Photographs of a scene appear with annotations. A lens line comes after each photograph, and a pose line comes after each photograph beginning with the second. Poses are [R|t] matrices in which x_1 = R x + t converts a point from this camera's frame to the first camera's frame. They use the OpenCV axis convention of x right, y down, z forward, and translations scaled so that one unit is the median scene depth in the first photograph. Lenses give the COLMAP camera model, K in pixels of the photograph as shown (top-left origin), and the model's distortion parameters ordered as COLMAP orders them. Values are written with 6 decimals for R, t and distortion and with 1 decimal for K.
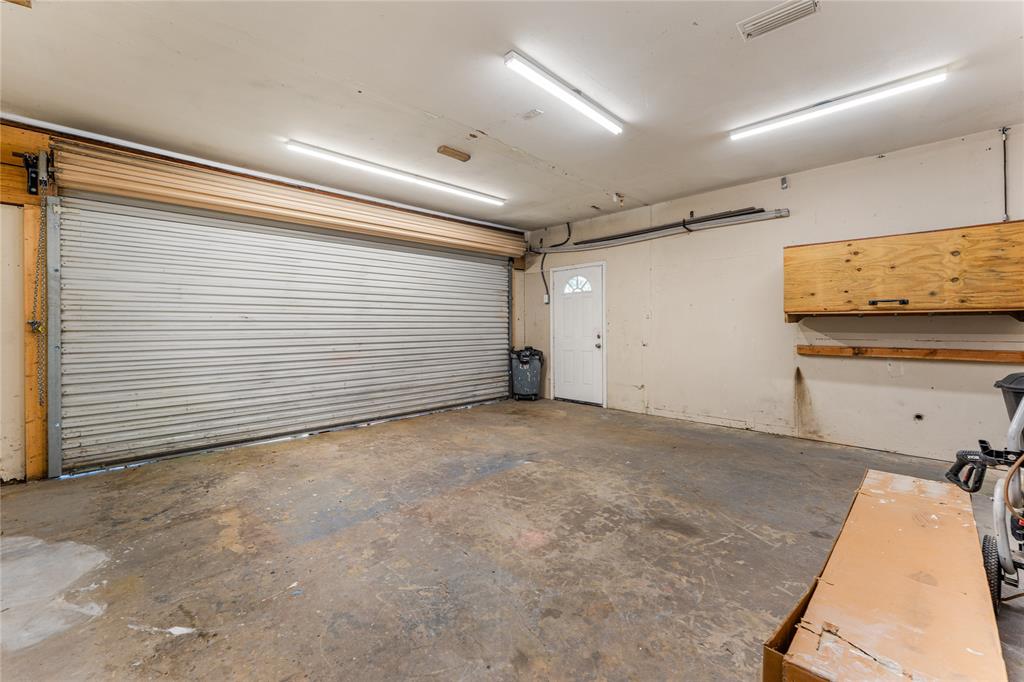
lens RADIAL K [[417.4, 0, 510.8], [0, 417.4, 332.8], [0, 0, 1]] dist [-0.005348, -0.000354]
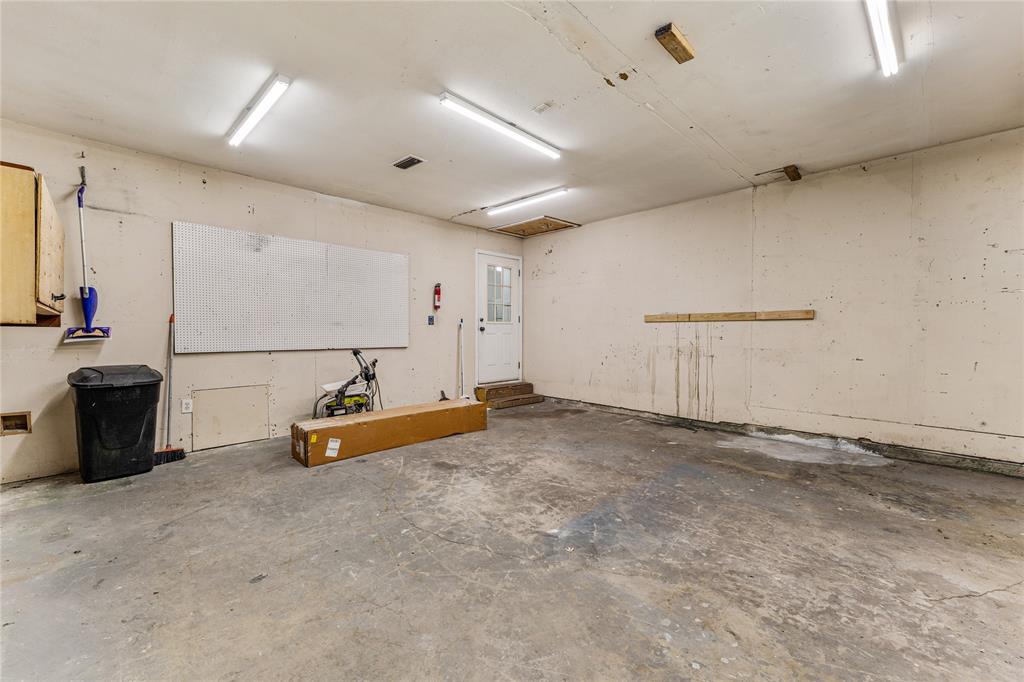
lens RADIAL K [[417.4, 0, 513.3], [0, 417.4, 333.9], [0, 0, 1]] dist [-0.005348, -0.000354]
pose [[-0.999992, 0.003494, -0.002049, 0.130799], [0.003445, 0.999718, 0.023512, -0.029643], [0.002131, 0.023505, -0.999721, 2.066092]]
